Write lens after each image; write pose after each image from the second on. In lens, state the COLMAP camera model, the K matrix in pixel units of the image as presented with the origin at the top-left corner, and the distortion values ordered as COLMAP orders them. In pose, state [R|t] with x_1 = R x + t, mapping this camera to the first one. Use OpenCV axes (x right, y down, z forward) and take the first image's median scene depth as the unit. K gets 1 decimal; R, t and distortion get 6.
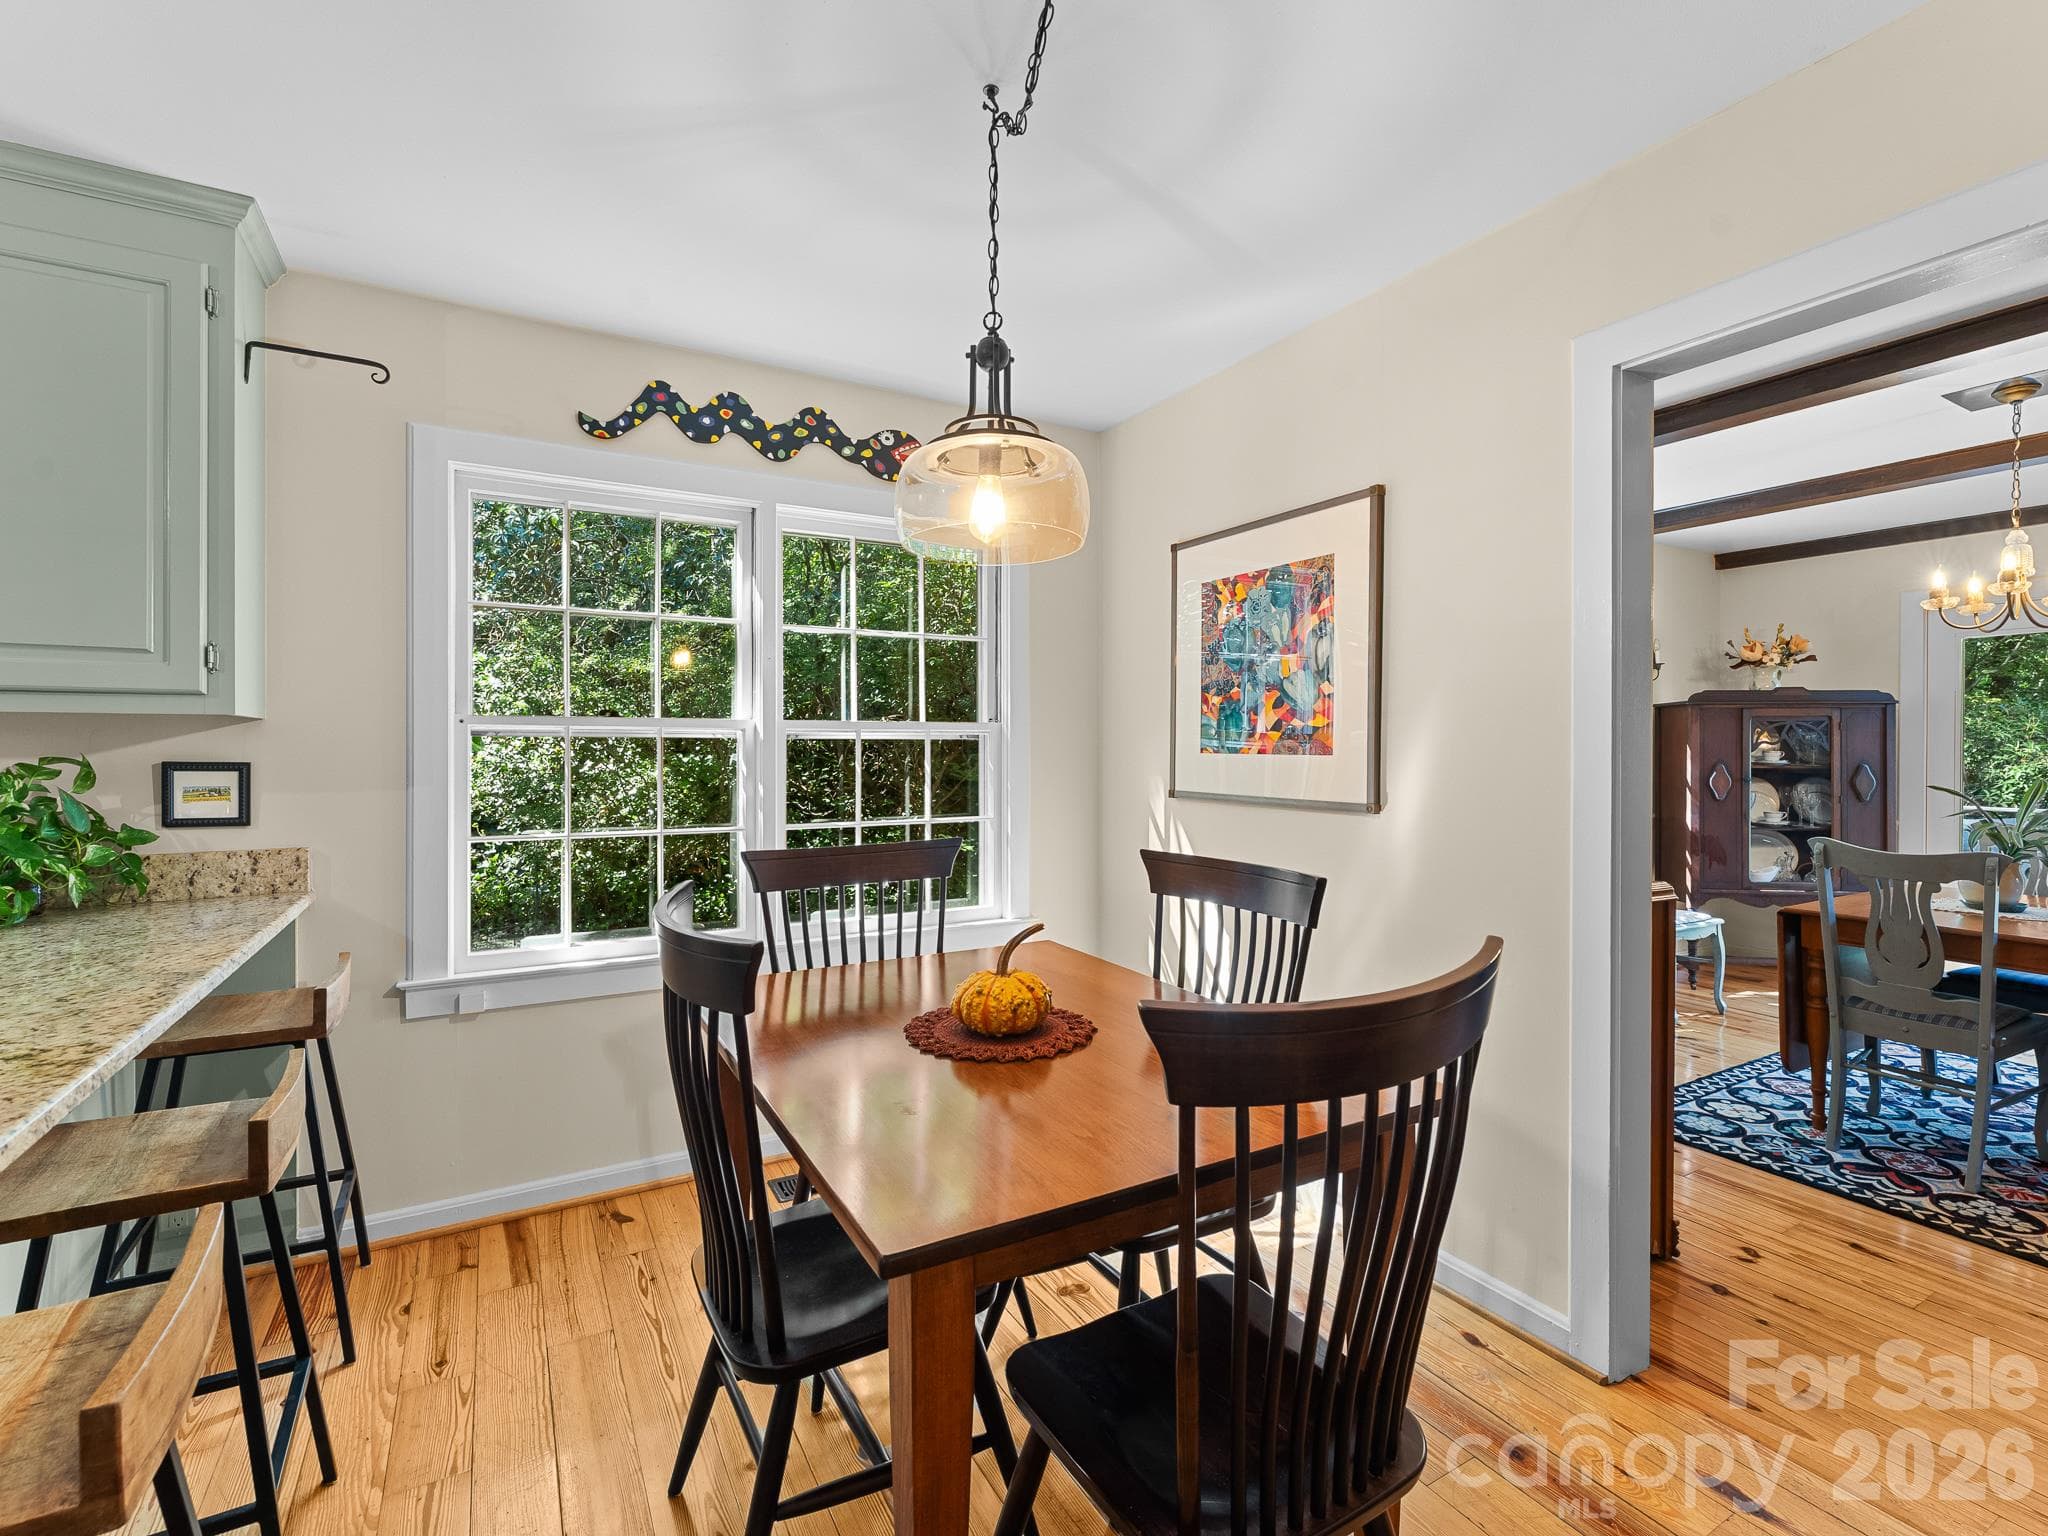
lens RADIAL K [[956.2, 0, 1032.1], [0, 956.2, 762.6], [0, 0, 1]] dist [0.000652, -0.000679]
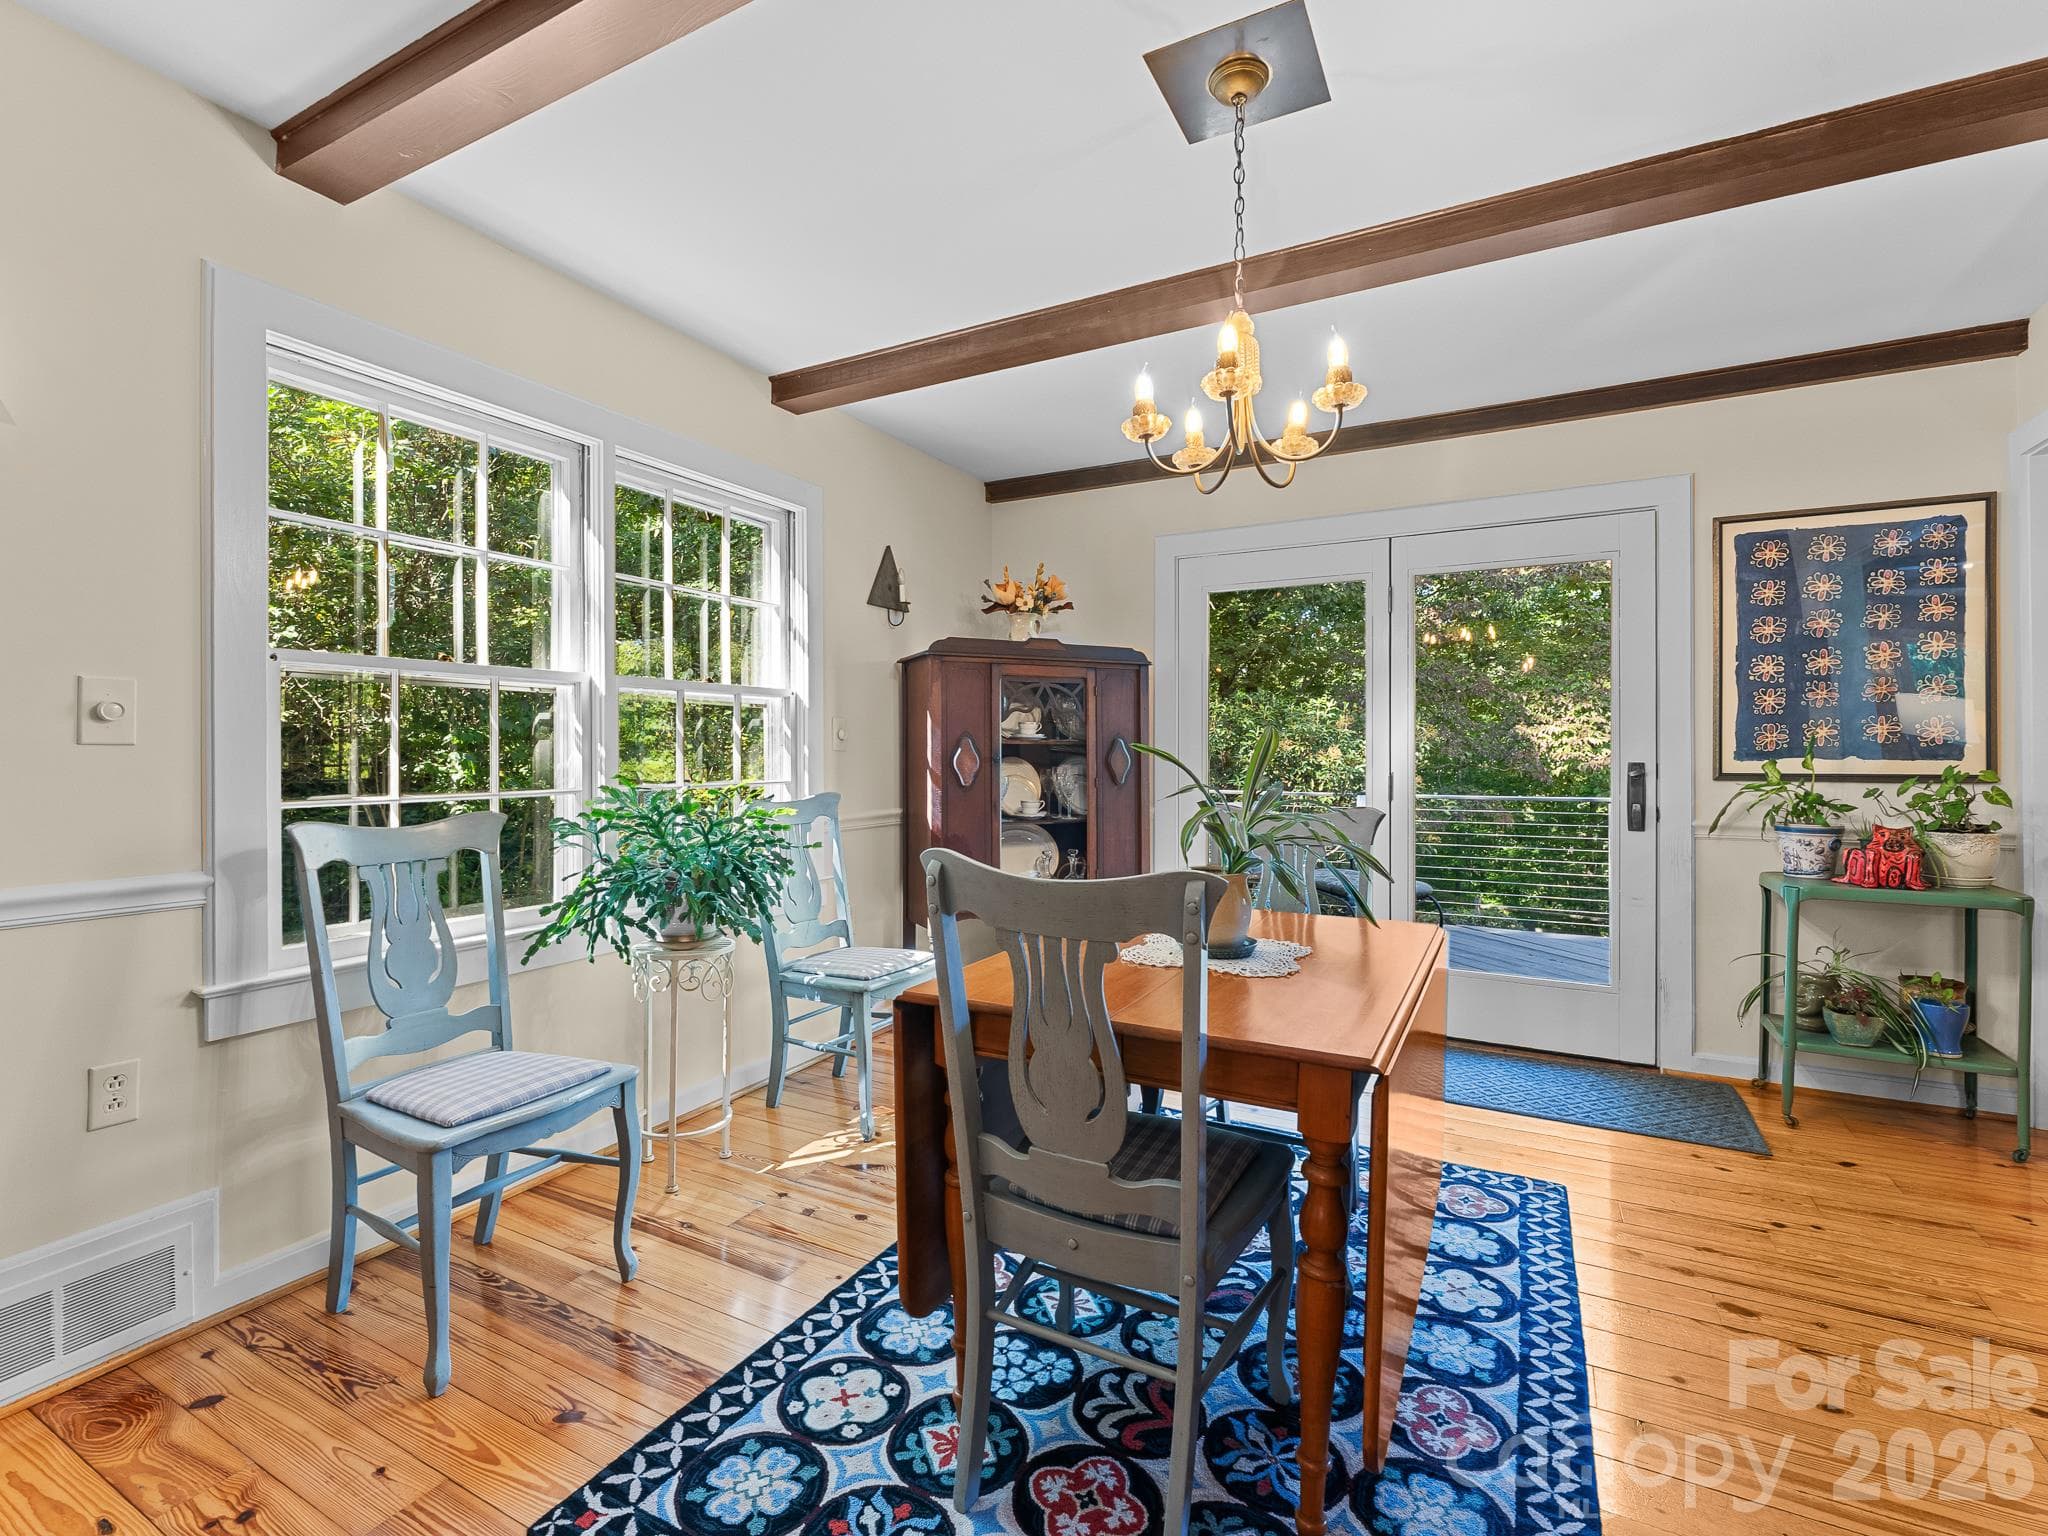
lens RADIAL K [[956.2, 0, 1027.9], [0, 956.2, 766.4], [0, 0, 1]] dist [0.000652, -0.000679]
pose [[0.848846, -0.010065, 0.528544, 0.376684], [0.007773, 0.999948, 0.006558, 0.019635], [-0.528583, -0.001458, 0.848880, 0.353957]]
